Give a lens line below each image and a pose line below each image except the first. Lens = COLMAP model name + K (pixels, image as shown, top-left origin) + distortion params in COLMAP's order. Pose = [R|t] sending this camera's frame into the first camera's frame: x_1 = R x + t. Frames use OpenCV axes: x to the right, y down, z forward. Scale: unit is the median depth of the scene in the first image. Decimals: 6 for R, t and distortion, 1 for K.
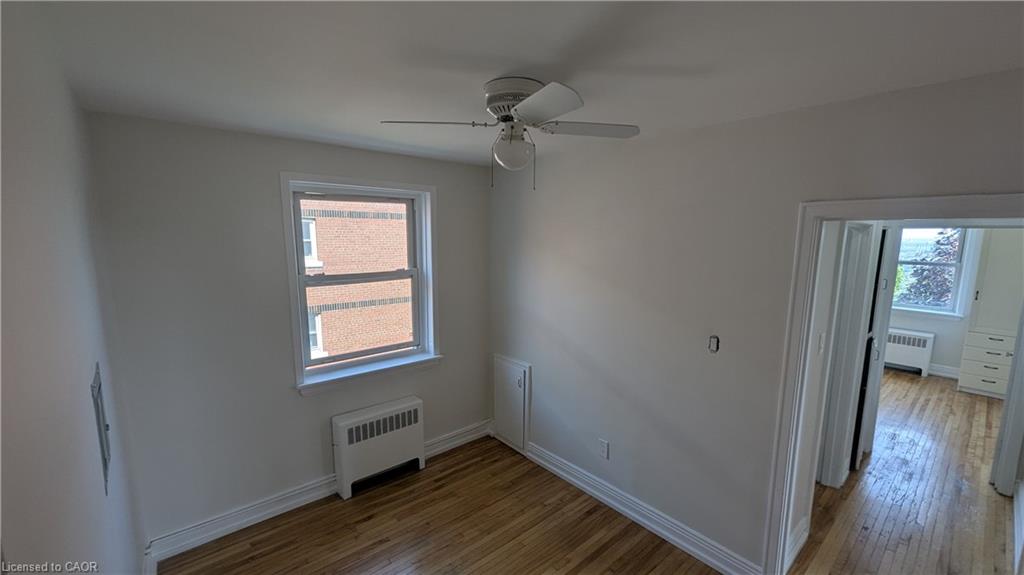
lens RADIAL K [[421.1, 0, 511.7], [0, 421.1, 282.8], [0, 0, 1]] dist [-0.001290, 0.000816]
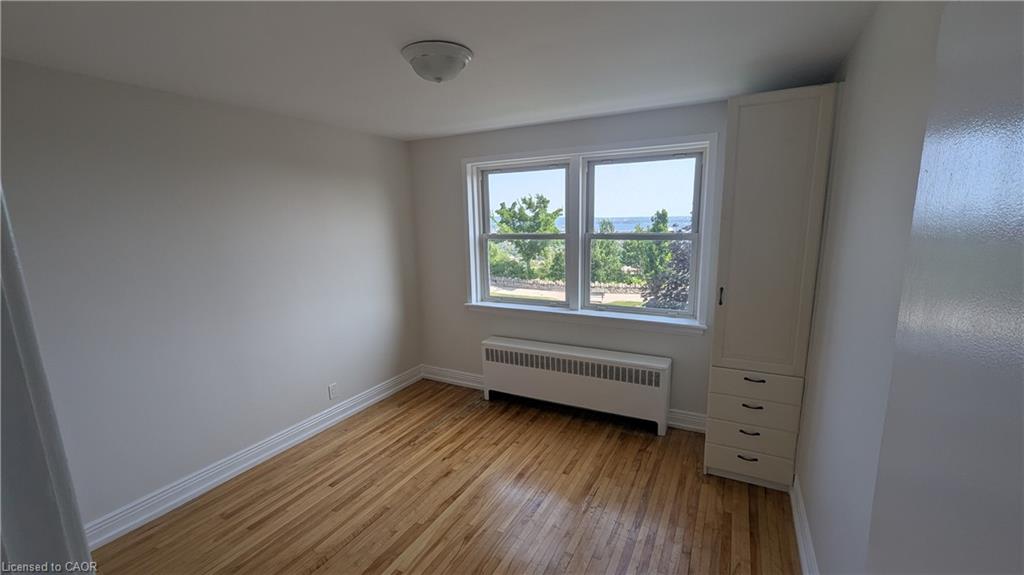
lens RADIAL K [[421.1, 0, 519.2], [0, 421.1, 291.5], [0, 0, 1]] dist [-0.001290, 0.000816]
pose [[0.925514, -0.100380, 0.365168, 0.630160], [0.084510, 0.994661, 0.059230, -0.021841], [-0.369164, -0.023958, 0.929056, 0.561234]]
